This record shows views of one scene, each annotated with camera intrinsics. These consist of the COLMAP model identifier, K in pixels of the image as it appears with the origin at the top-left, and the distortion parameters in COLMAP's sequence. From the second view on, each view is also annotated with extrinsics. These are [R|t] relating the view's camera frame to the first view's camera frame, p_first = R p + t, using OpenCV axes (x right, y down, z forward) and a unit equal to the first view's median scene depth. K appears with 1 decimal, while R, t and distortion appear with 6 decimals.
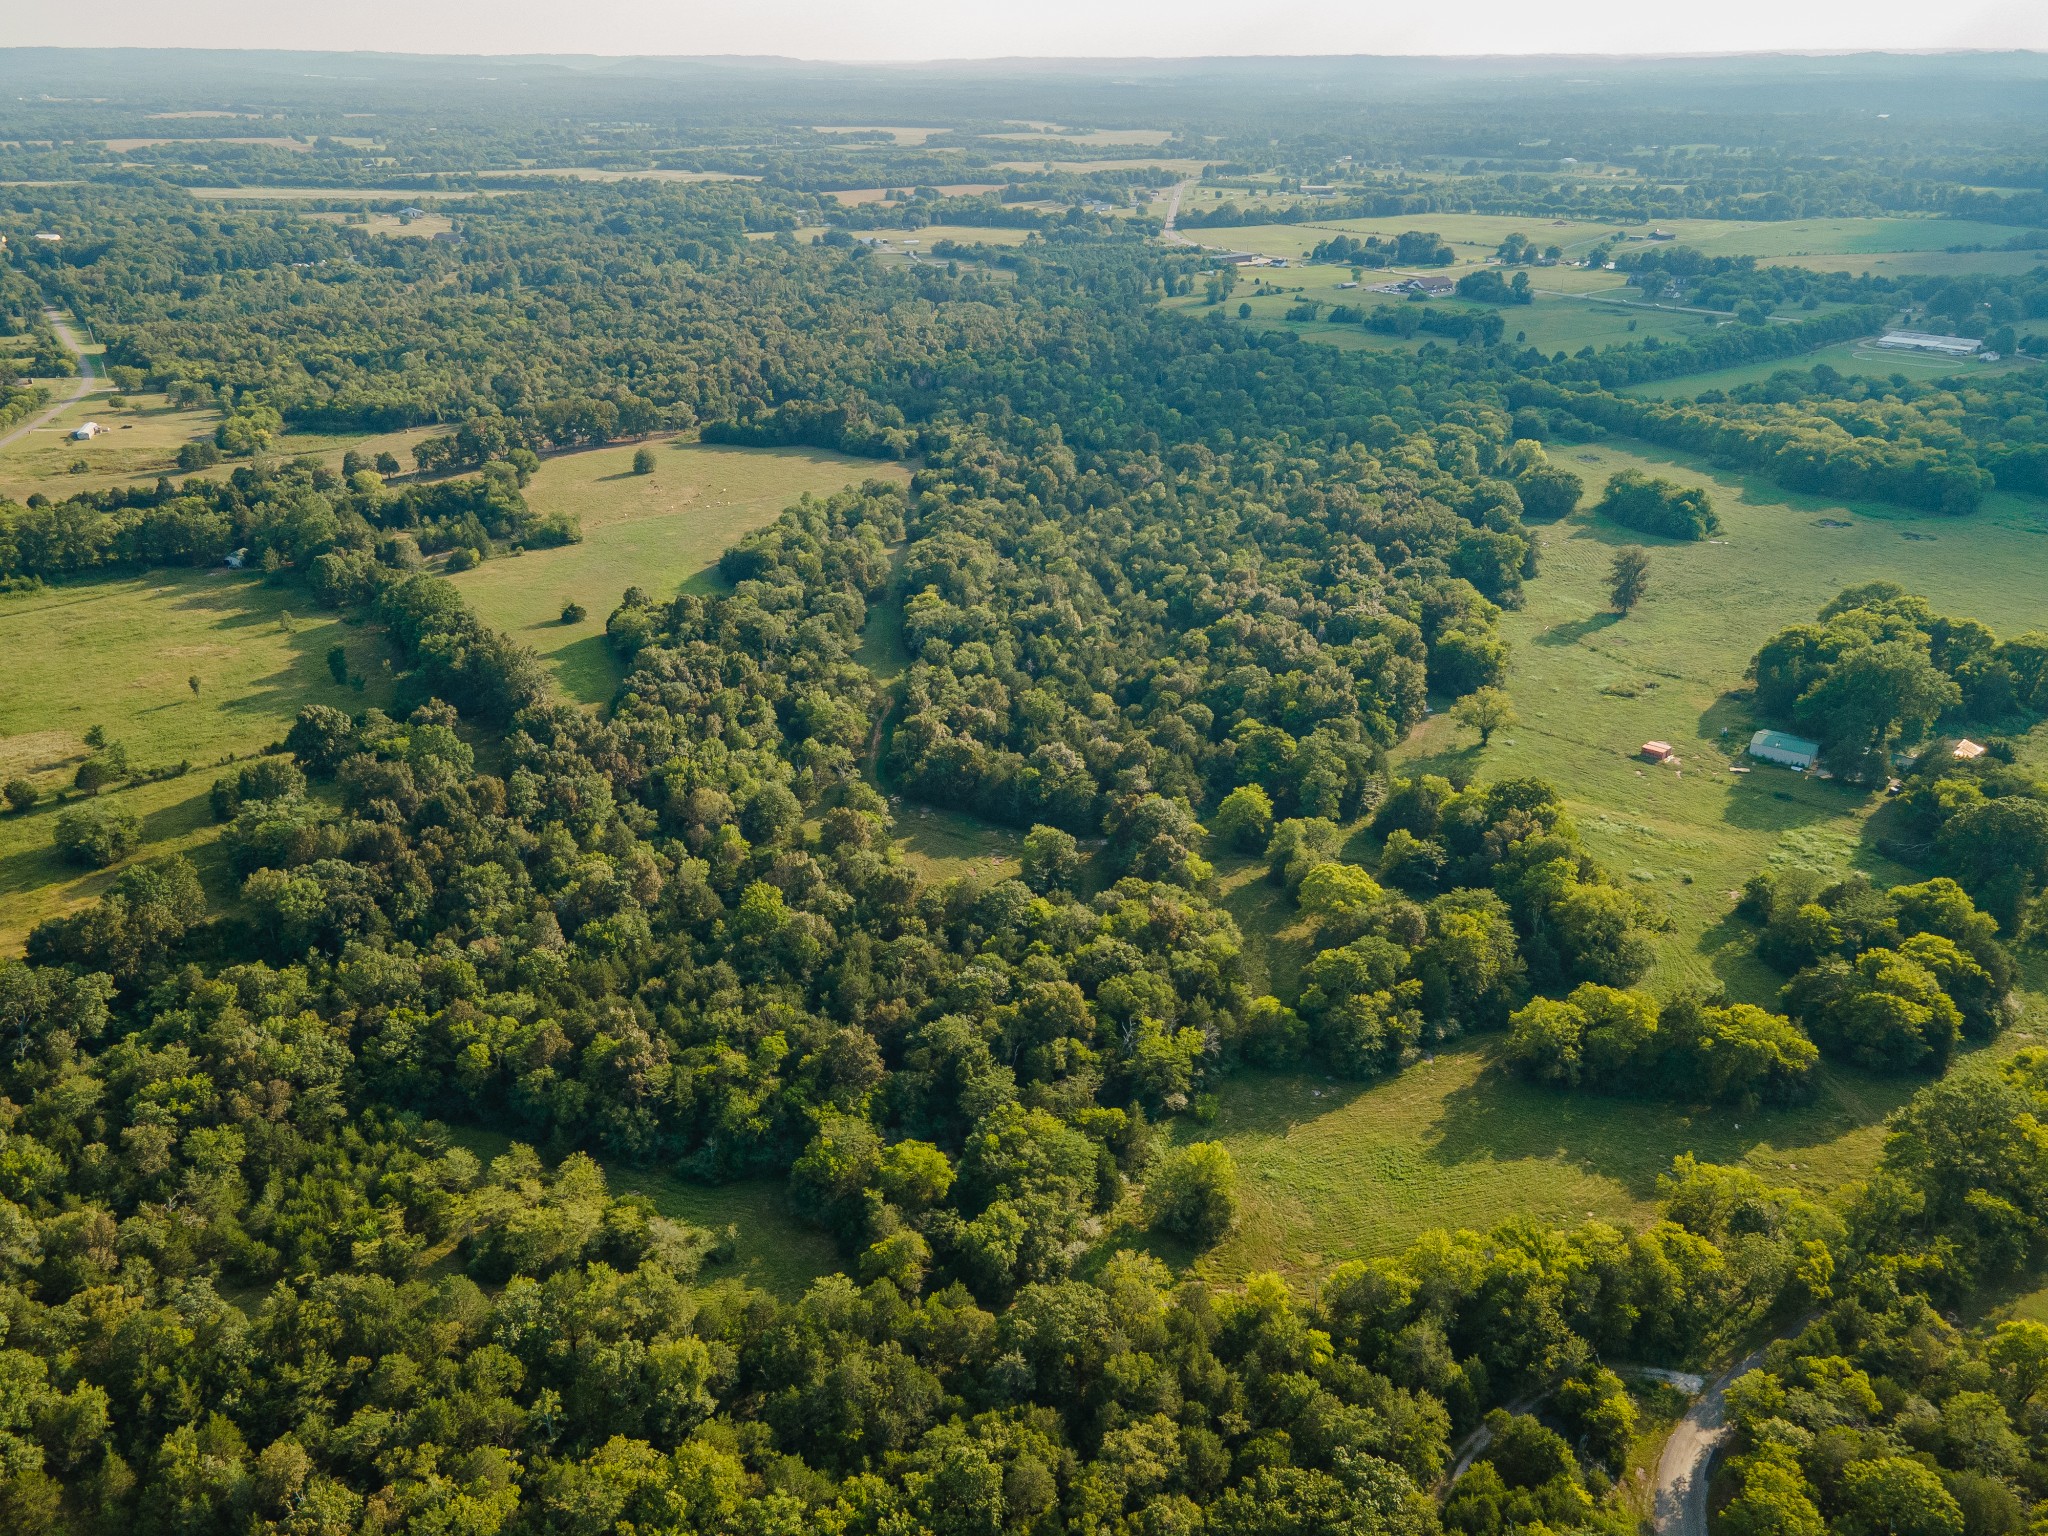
lens RADIAL K [[1610.0, 0, 1024.0], [0, 1610.0, 768.0], [0, 0, 1]] dist [0.004216, 0.063856]
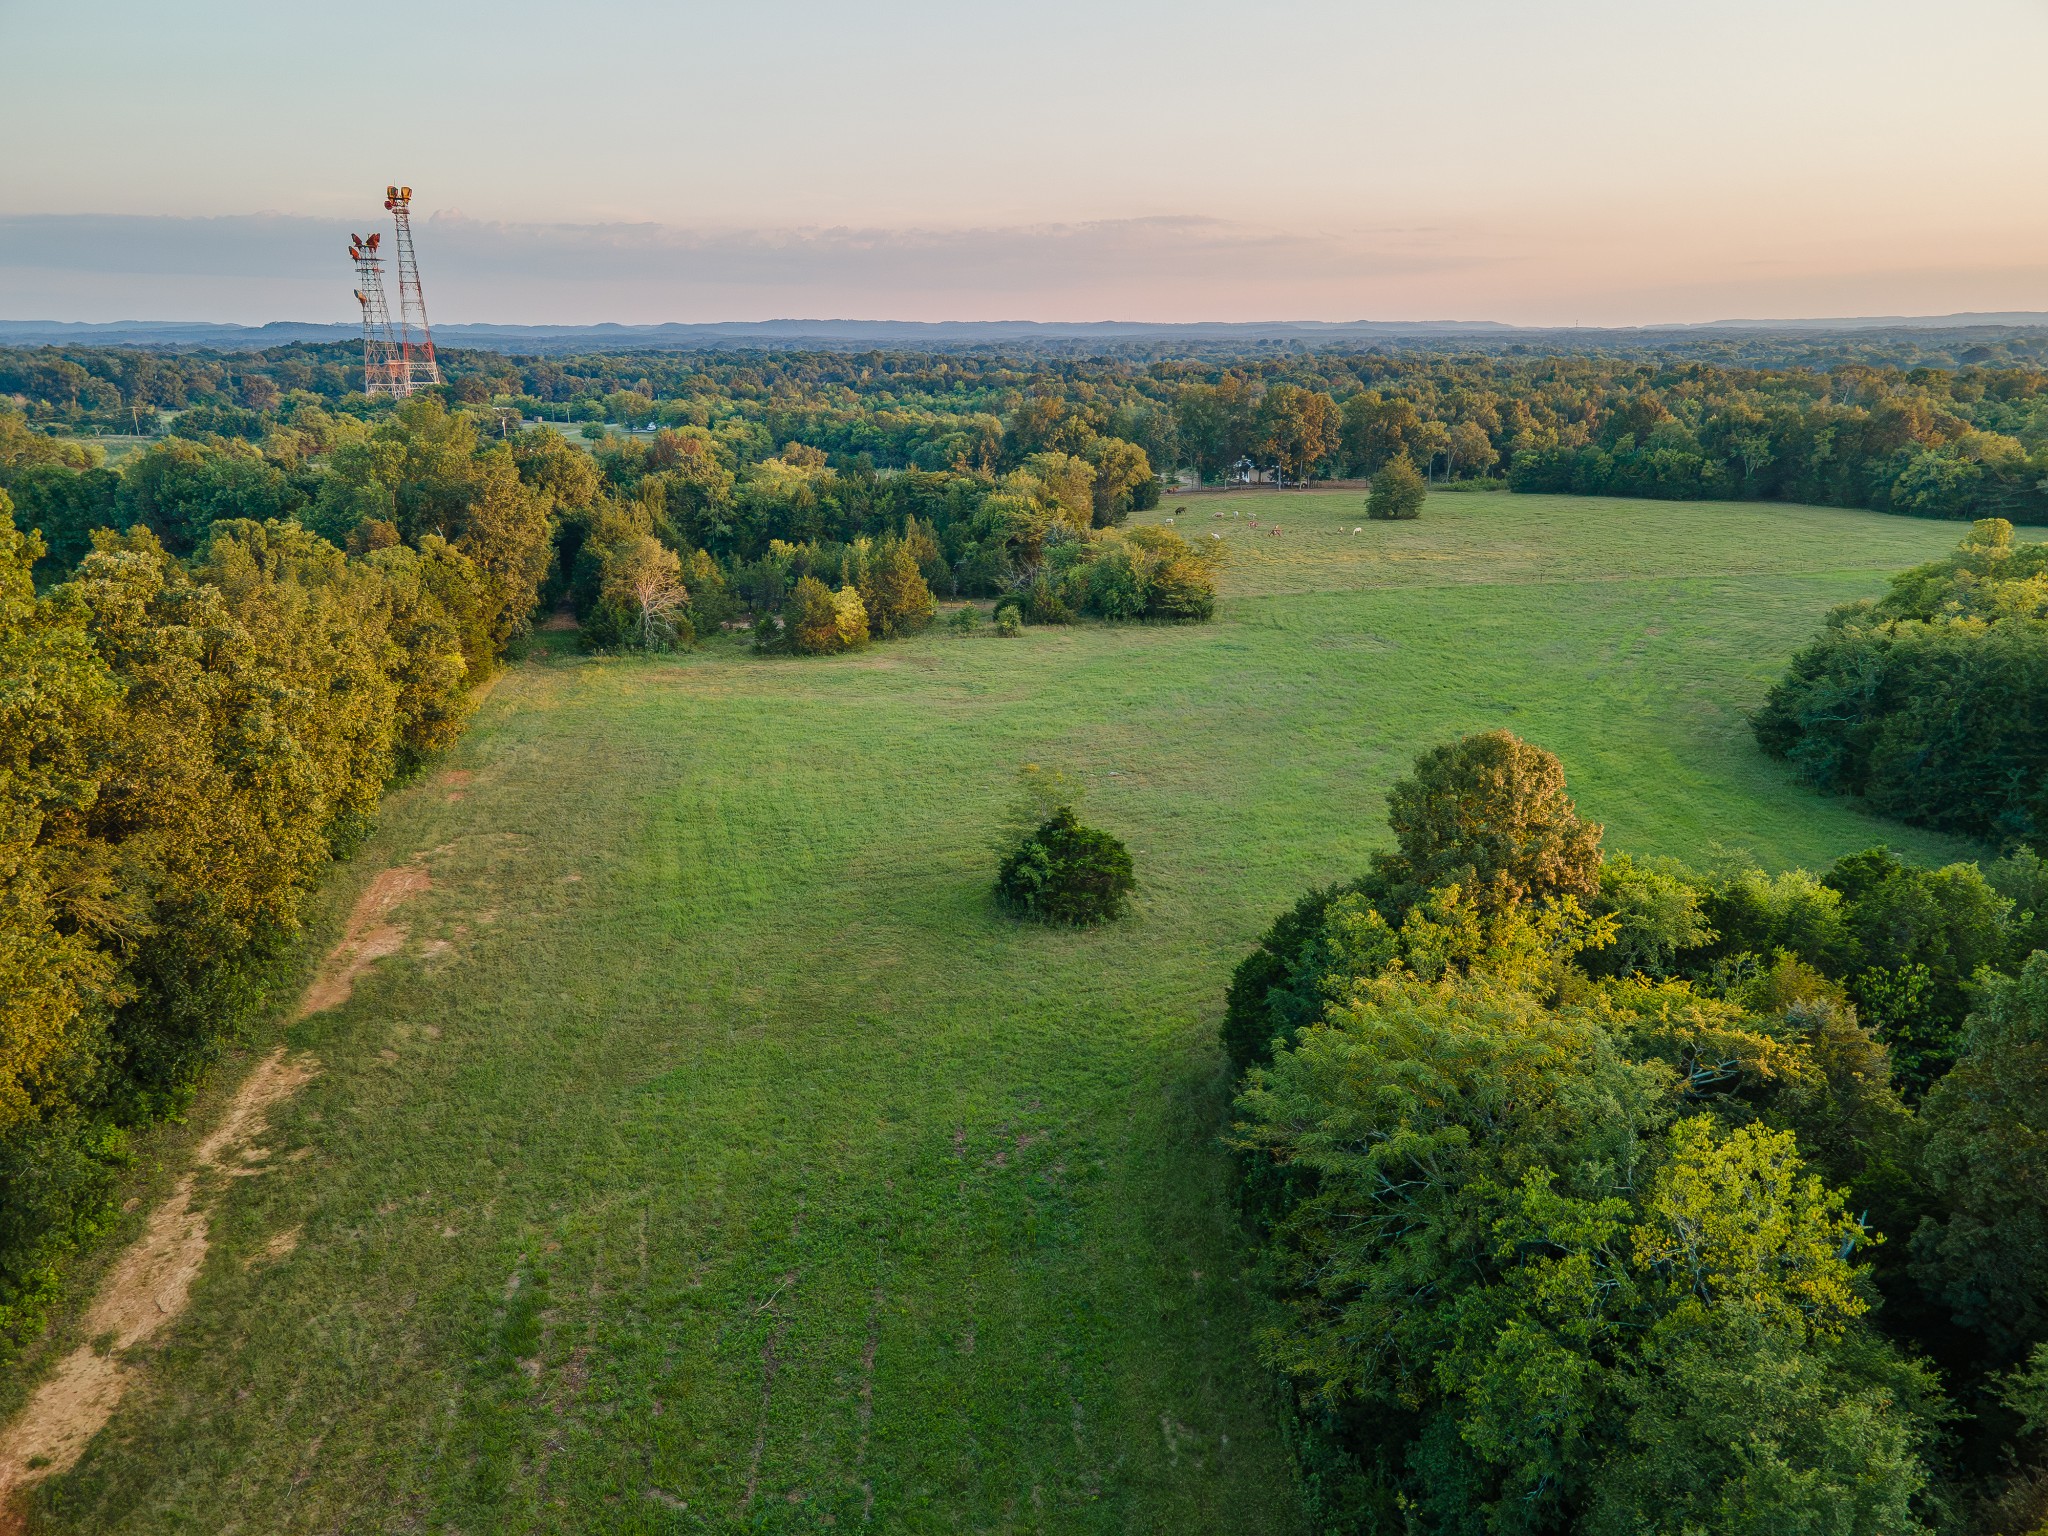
lens RADIAL K [[1499.1, 0, 1020.6], [0, 1499.1, 777.4], [0, 0, 1]] dist [0.006250, 0.047968]
pose [[0.908944, 0.108104, -0.402660, -0.234052], [-0.157423, 0.983295, -0.091369, -0.096790], [0.386056, 0.146437, 0.910778, 0.907619]]
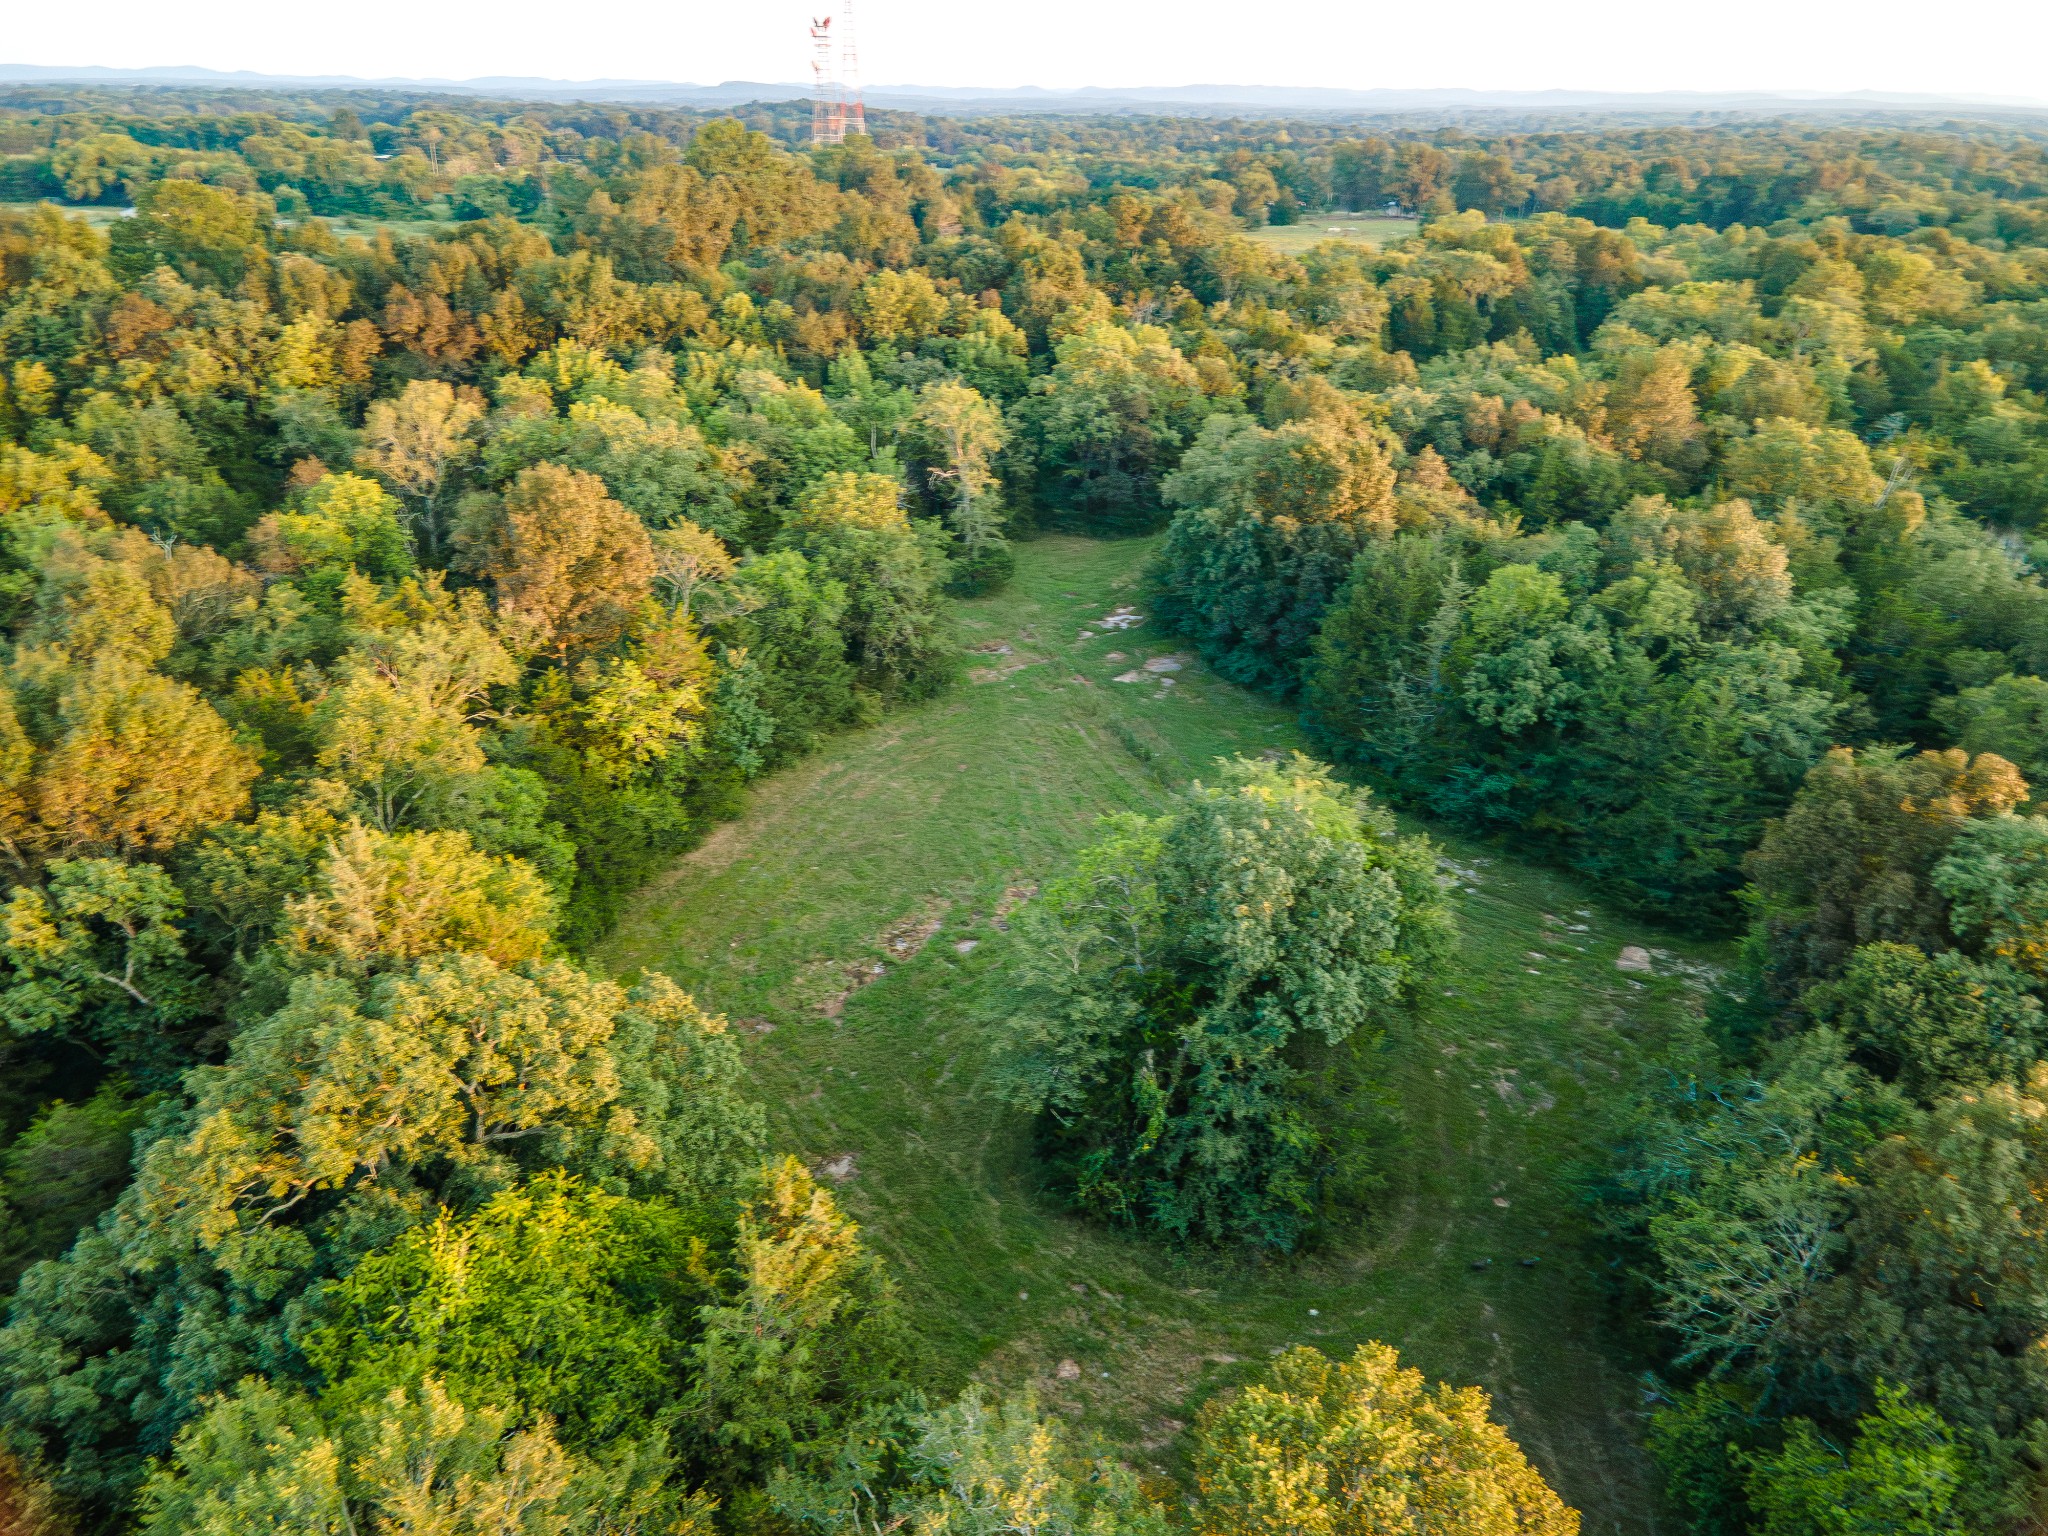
lens RADIAL K [[1495.7, 0, 1017.6], [0, 1495.7, 770.1], [0, 0, 1]] dist [0.006469, 0.060999]
pose [[0.767553, 0.265996, -0.583188, 0.065725], [-0.265272, 0.960079, 0.088764, 0.022211], [0.583517, 0.086573, 0.807473, 0.638485]]
